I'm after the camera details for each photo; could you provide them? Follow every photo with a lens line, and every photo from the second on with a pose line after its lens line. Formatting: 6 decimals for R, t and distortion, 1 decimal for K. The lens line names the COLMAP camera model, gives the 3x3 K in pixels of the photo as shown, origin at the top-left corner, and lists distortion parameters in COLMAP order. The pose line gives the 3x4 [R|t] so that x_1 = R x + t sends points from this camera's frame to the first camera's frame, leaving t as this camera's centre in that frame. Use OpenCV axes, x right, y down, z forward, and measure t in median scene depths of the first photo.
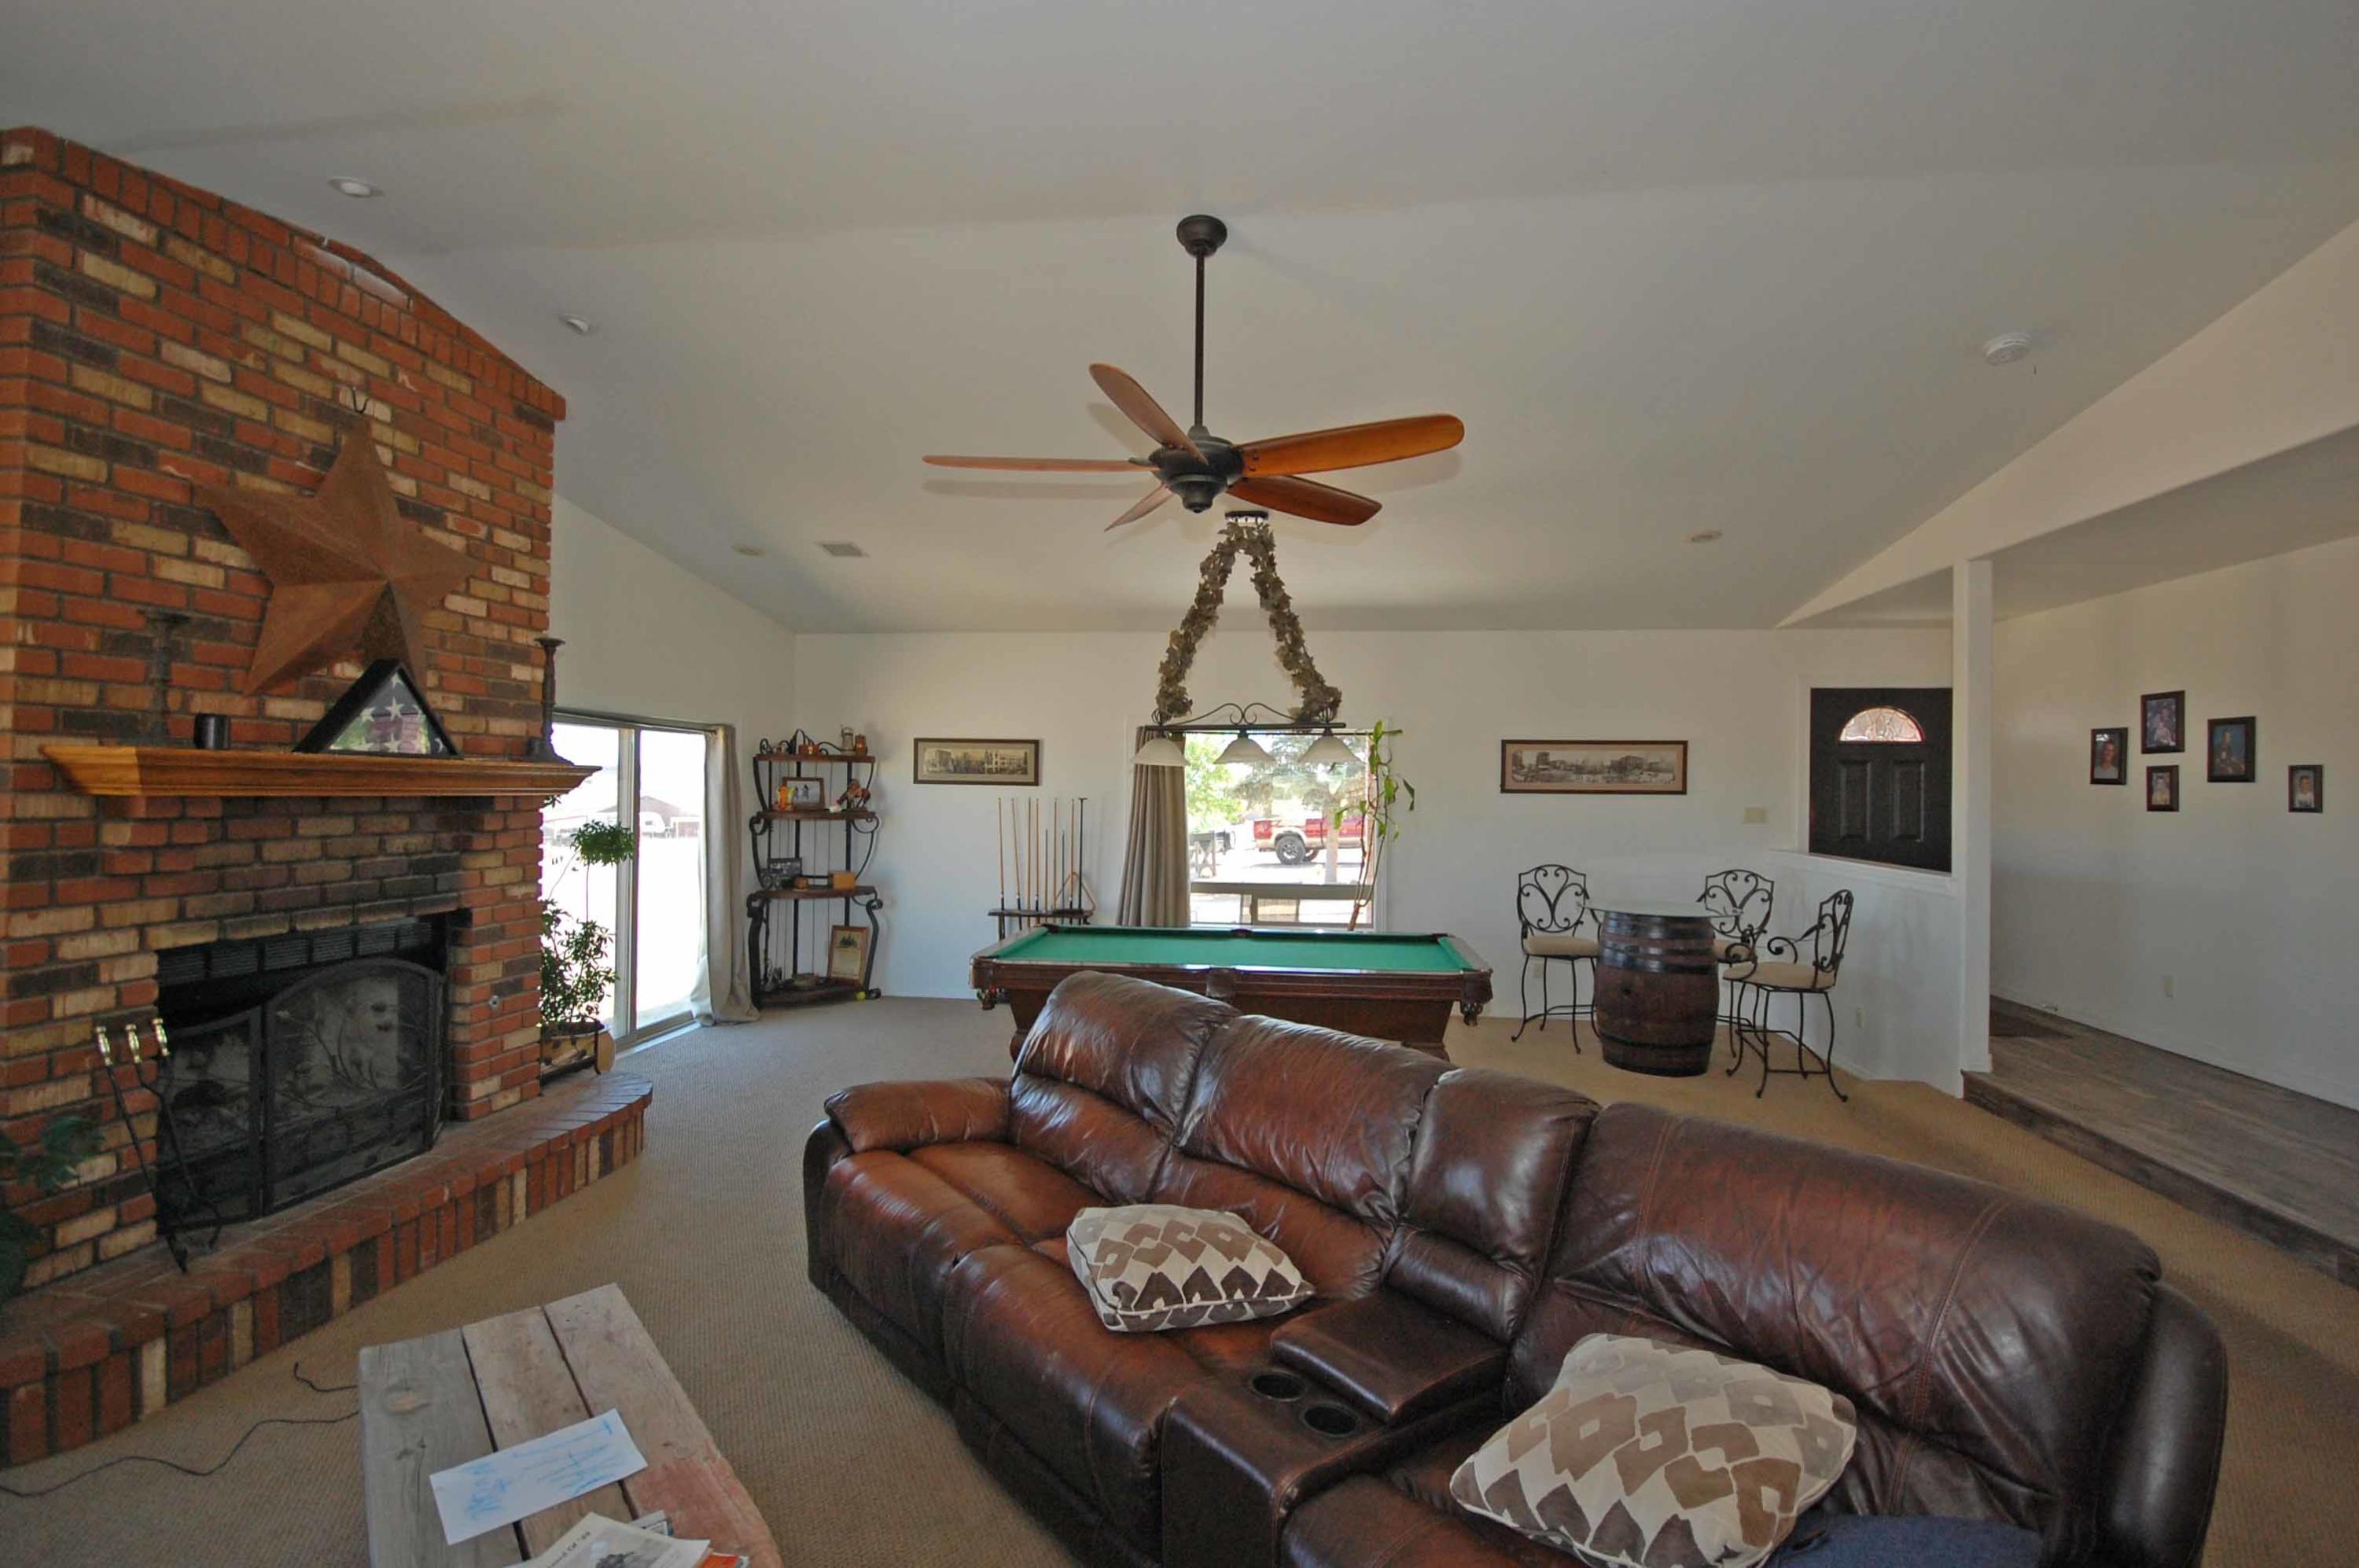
lens RADIAL K [[1024.7, 0, 1184.5], [0, 1024.7, 788.6], [0, 0, 1]] dist [-0.017787, -0.004748]
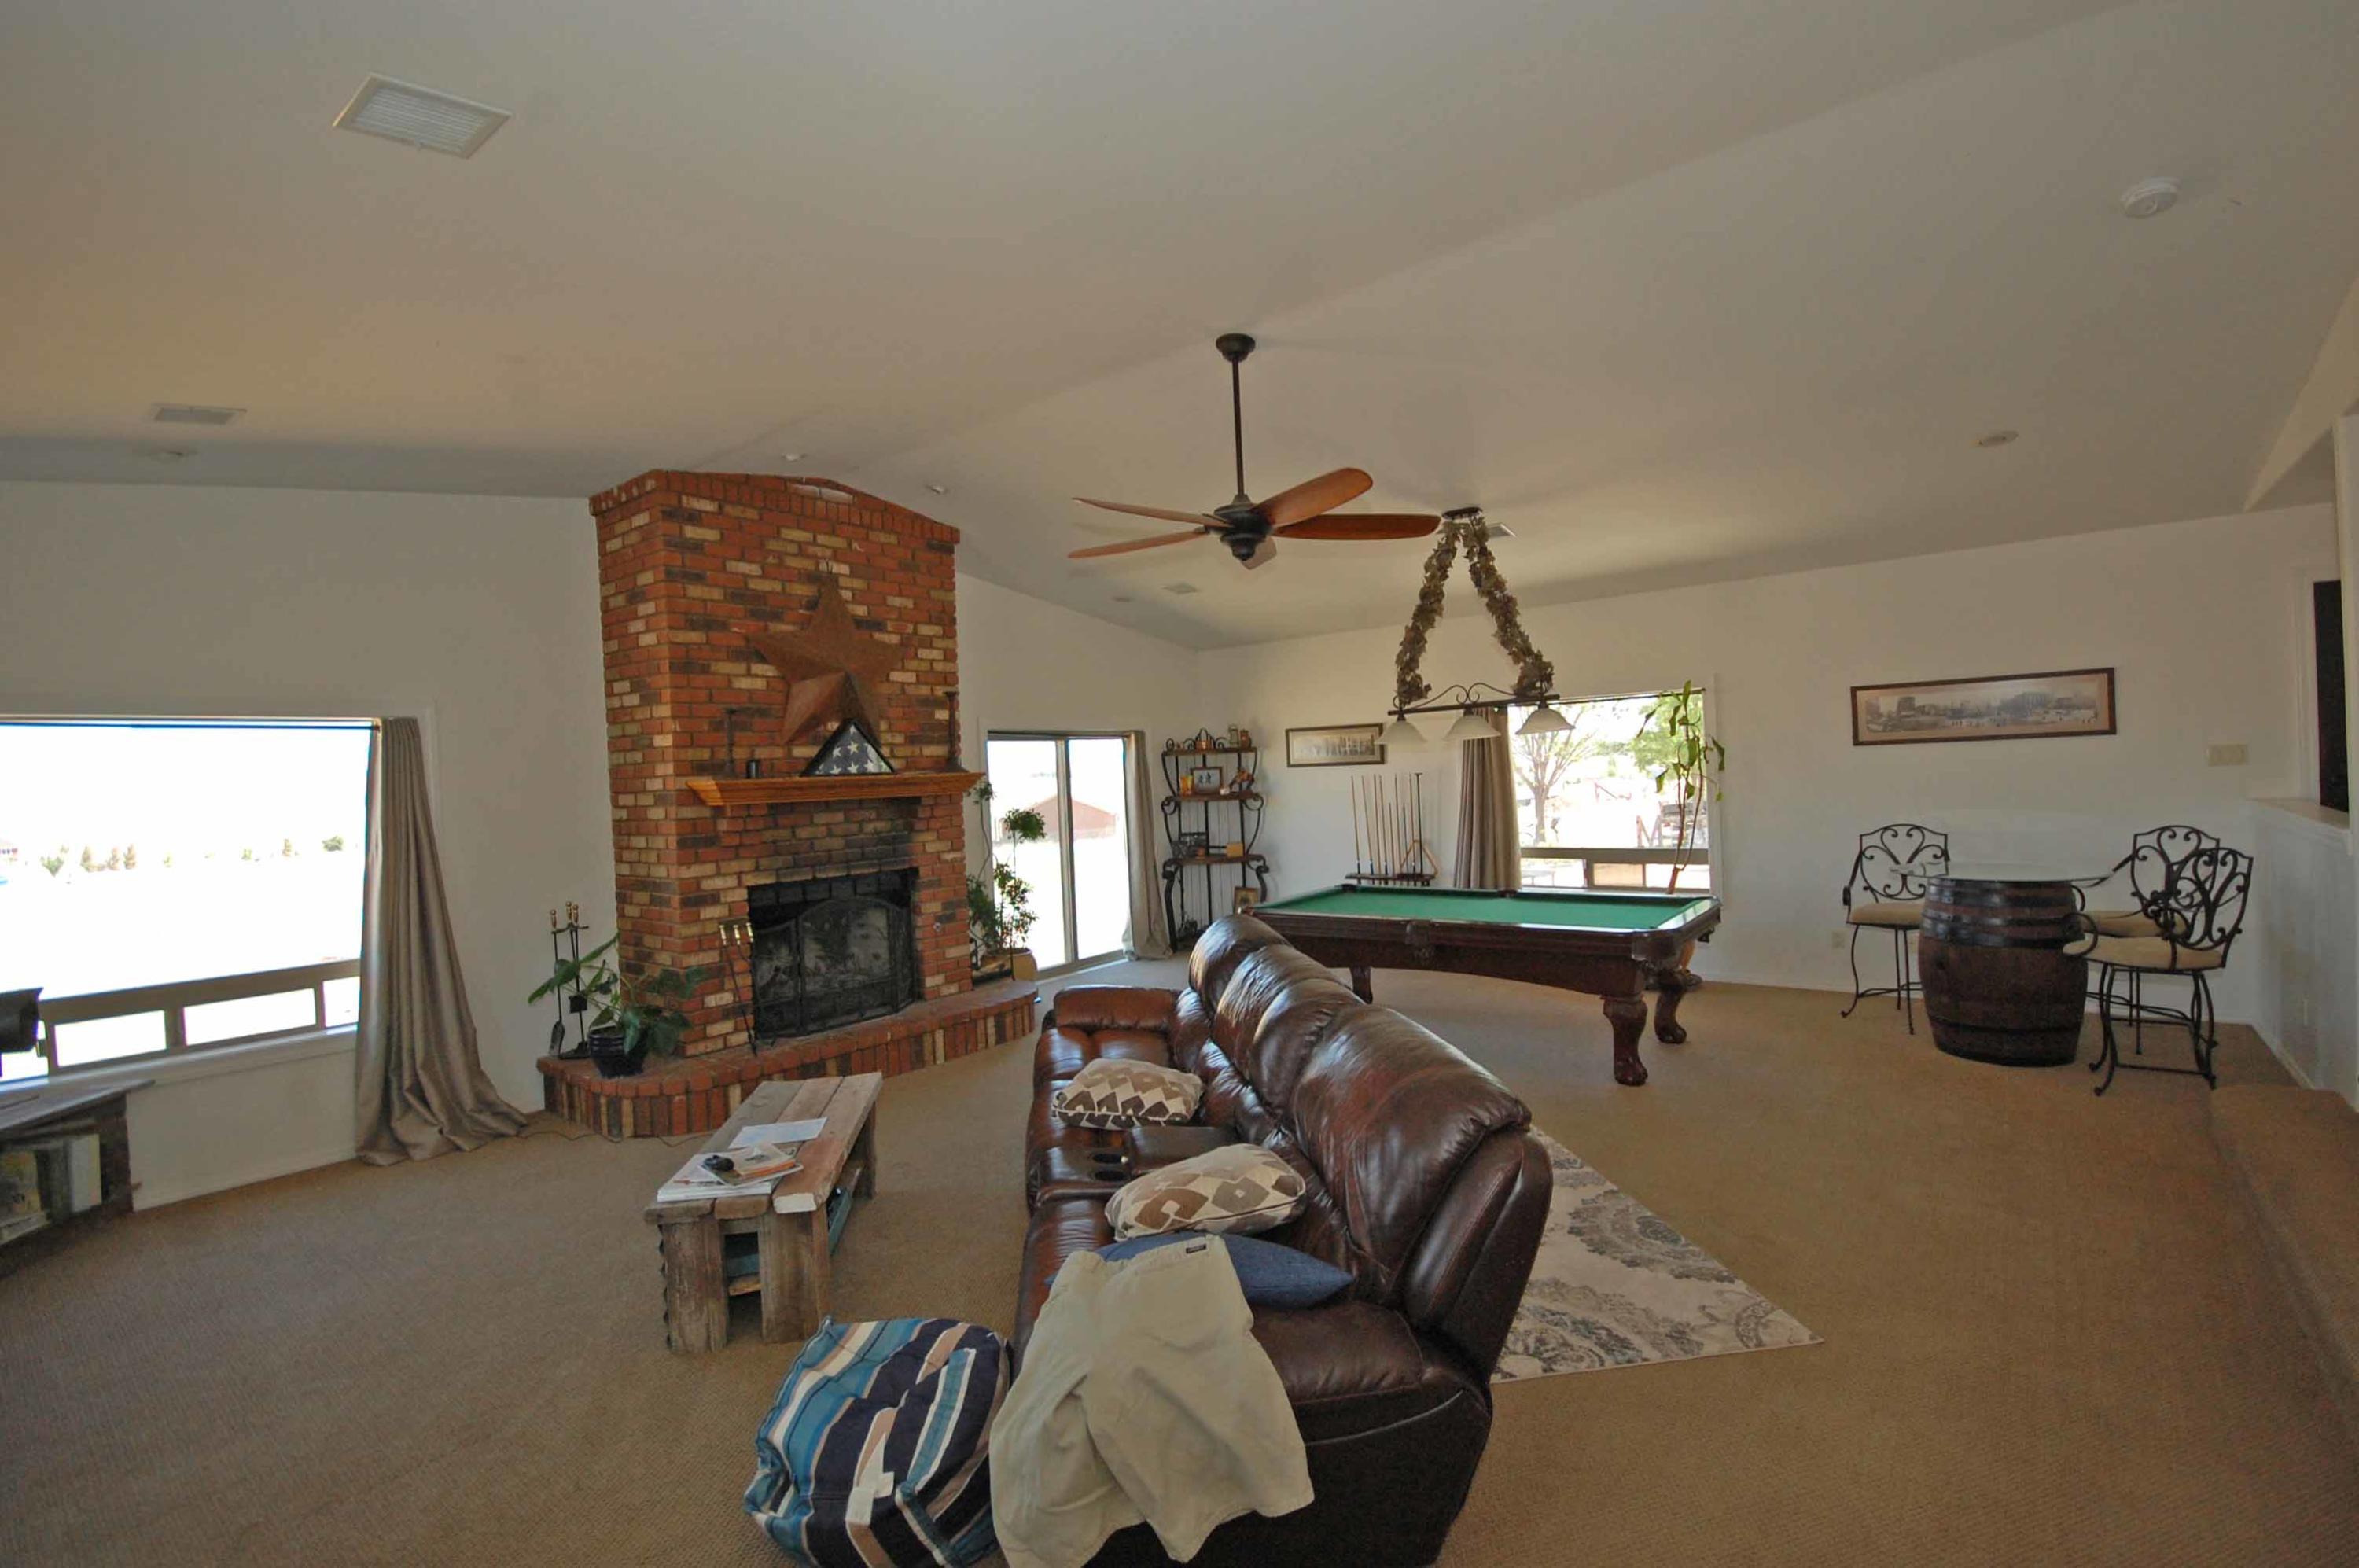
lens RADIAL K [[1024.7, 0, 1188.6], [0, 1024.7, 783.9], [0, 0, 1]] dist [-0.017787, -0.004748]
pose [[0.842117, -0.041896, -0.537665, 0.502649], [0.053645, 0.998541, 0.006212, 0.001579], [0.536620, -0.034074, 0.843135, -0.115861]]
